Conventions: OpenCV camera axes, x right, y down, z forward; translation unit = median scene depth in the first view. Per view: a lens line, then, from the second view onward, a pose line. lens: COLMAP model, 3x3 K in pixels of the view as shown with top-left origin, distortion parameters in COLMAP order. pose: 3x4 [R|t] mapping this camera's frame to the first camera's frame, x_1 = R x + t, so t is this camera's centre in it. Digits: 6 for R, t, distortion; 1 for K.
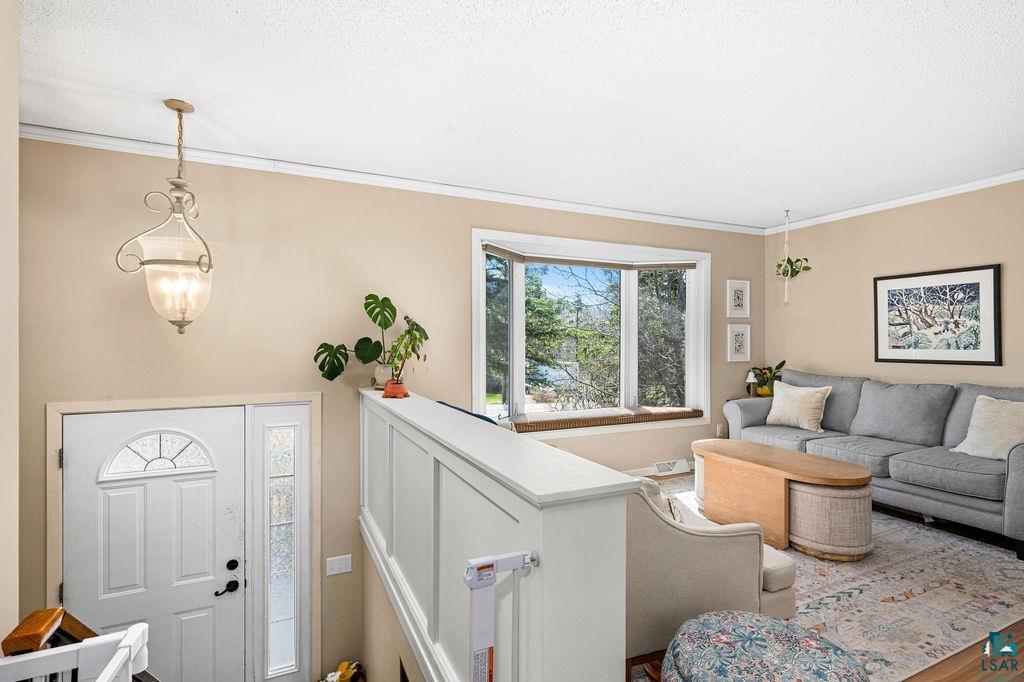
lens RADIAL K [[491.6, 0, 512.0], [0, 491.6, 341.0], [0, 0, 1]] dist [-0.000987, 0.001120]
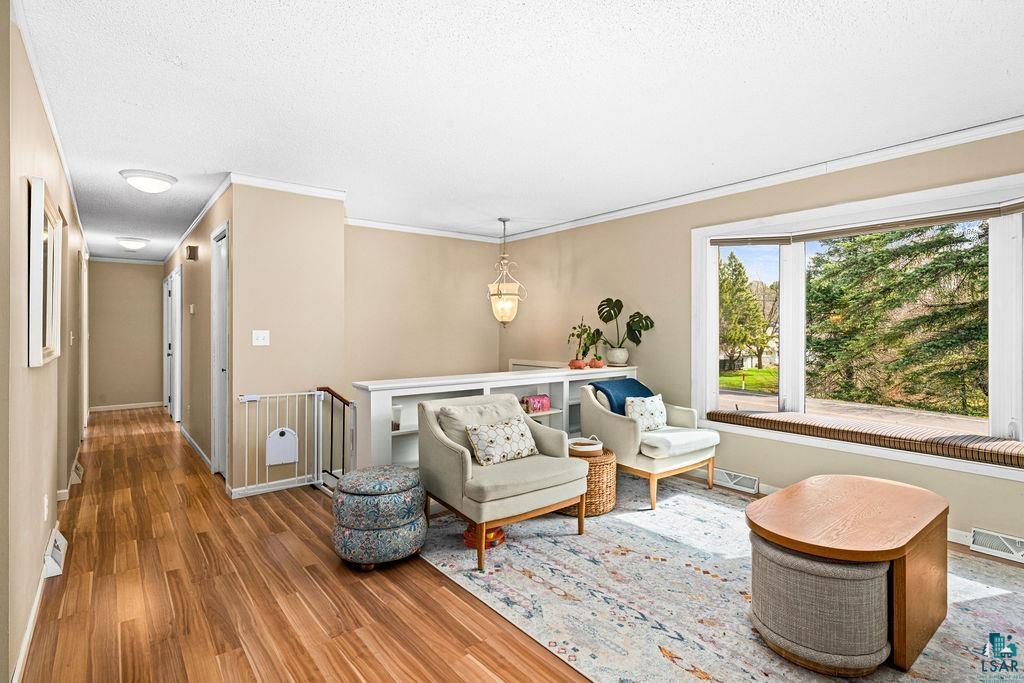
lens RADIAL K [[504.1, 0, 512.0], [0, 504.1, 341.5], [0, 0, 1]] dist [-0.005477, -0.000252]
pose [[0.233204, 0.021882, -0.972182, 1.425284], [-0.001061, 0.999752, 0.022248, -0.003766], [0.972427, -0.004157, 0.233169, 0.531404]]
